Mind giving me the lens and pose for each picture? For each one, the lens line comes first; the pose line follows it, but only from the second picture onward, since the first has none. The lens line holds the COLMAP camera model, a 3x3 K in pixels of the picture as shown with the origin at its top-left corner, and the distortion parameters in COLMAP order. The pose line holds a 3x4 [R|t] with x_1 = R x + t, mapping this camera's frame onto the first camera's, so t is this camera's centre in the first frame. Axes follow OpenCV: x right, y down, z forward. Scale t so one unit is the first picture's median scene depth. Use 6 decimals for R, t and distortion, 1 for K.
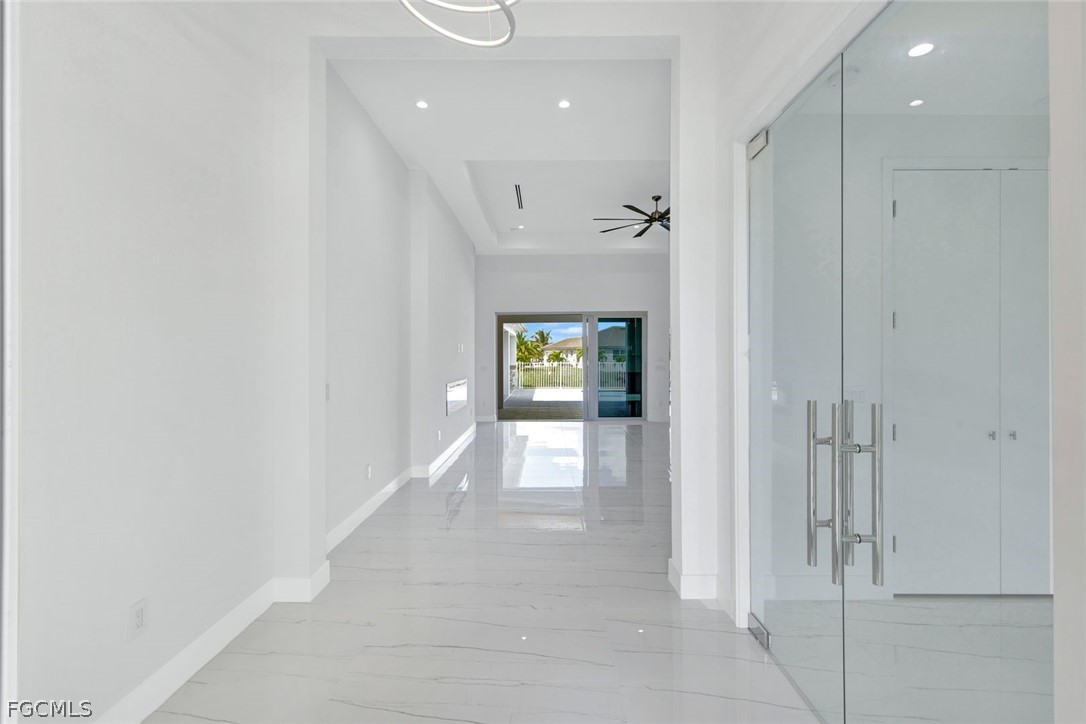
lens RADIAL K [[487.6, 0, 543.0], [0, 487.6, 362.0], [0, 0, 1]] dist [0.001084, 0.000069]
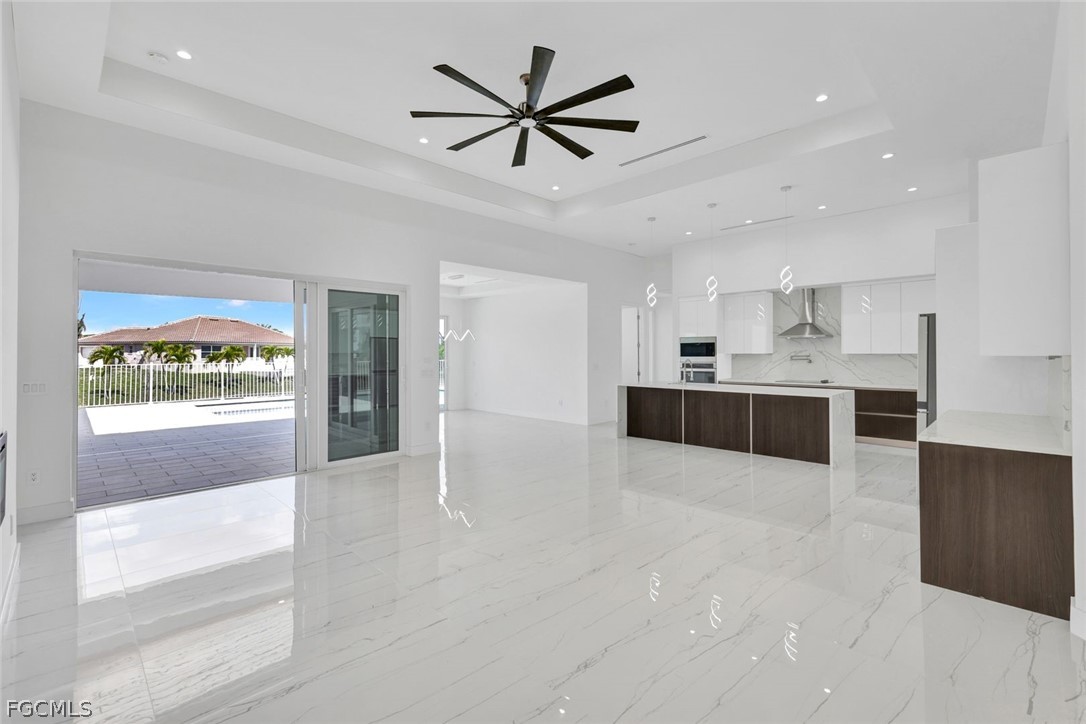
lens RADIAL K [[473.1, 0, 542.9], [0, 473.1, 357.9], [0, 0, 1]] dist [0.001819, 0.000015]
pose [[0.700119, -0.008188, 0.713979, -0.106105], [0.009832, 0.999950, 0.001826, -0.007541], [-0.713958, 0.005741, 0.700165, 0.426037]]
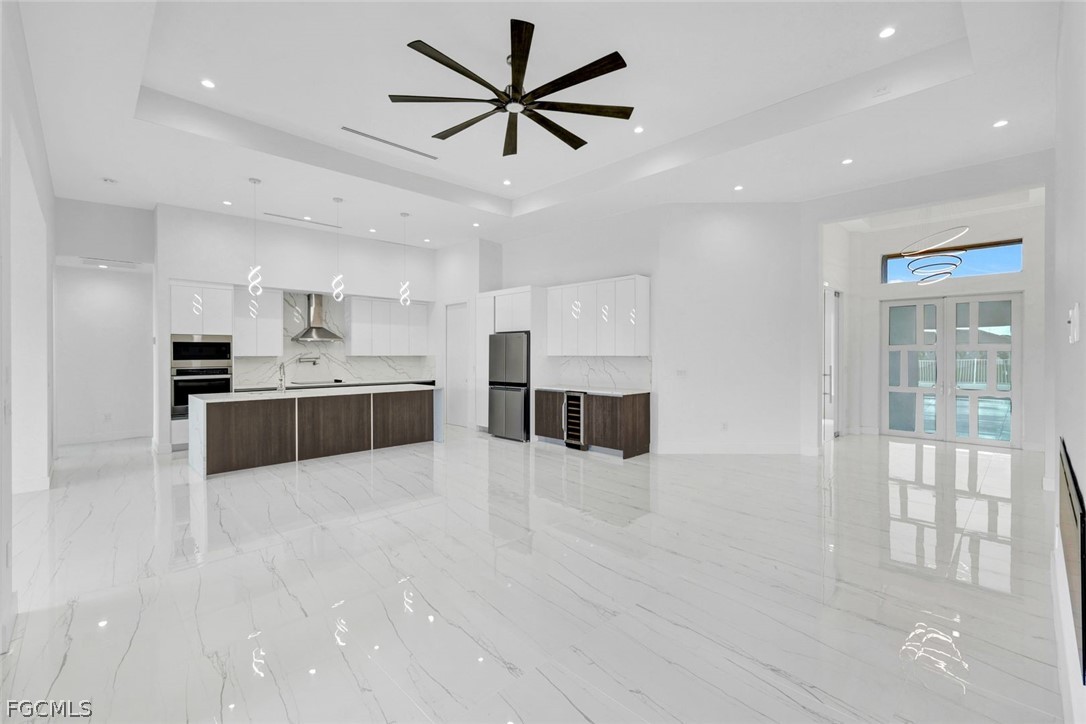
lens RADIAL K [[473.1, 0, 542.9], [0, 473.1, 357.9], [0, 0, 1]] dist [0.001819, 0.000015]
pose [[-0.702972, -0.003127, 0.711210, -0.105757], [0.010426, 0.999838, 0.014702, -0.013043], [-0.711141, 0.017750, -0.702825, 0.941924]]
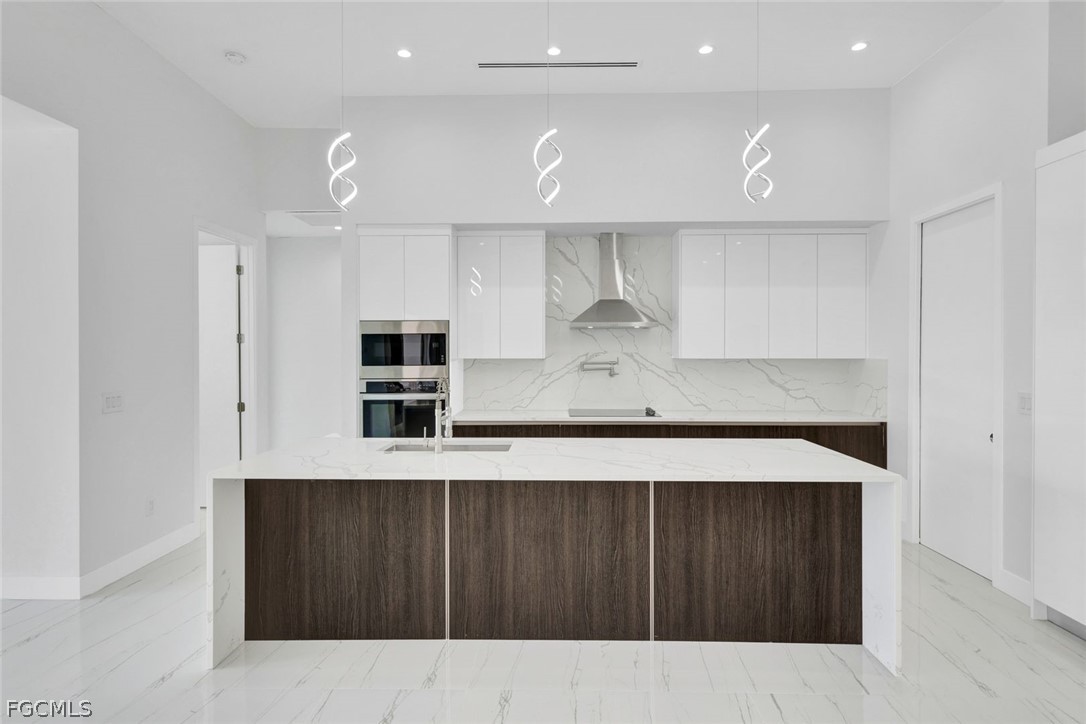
lens RADIAL K [[577.6, 0, 542.8], [0, 577.6, 353.6], [0, 0, 1]] dist [-0.000396, 0.000104]
pose [[0.017115, -0.003258, 0.999848, 0.244828], [0.011508, 0.999929, 0.003061, -0.014828], [-0.999787, 0.011453, 0.017151, 0.703822]]
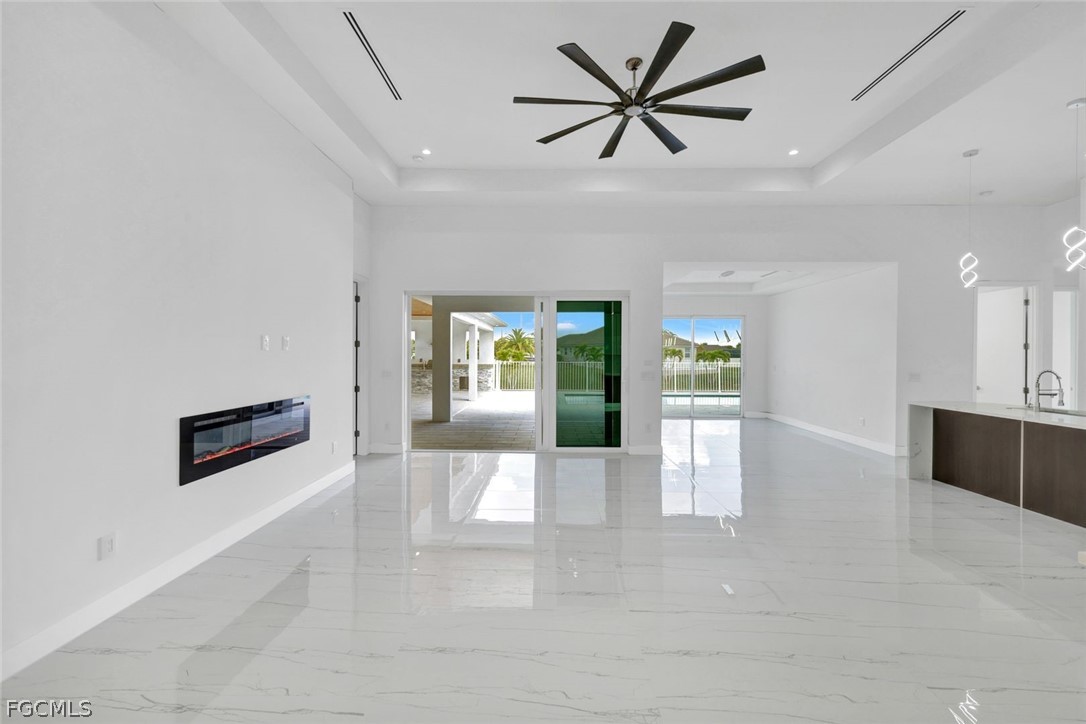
lens RADIAL K [[473.1, 0, 542.9], [0, 473.1, 357.9], [0, 0, 1]] dist [0.001819, 0.000015]
pose [[0.999948, 0.005916, -0.008317, 0.098332], [-0.005931, 0.999981, -0.001696, -0.009146], [0.008307, 0.001745, 0.999964, 0.340313]]
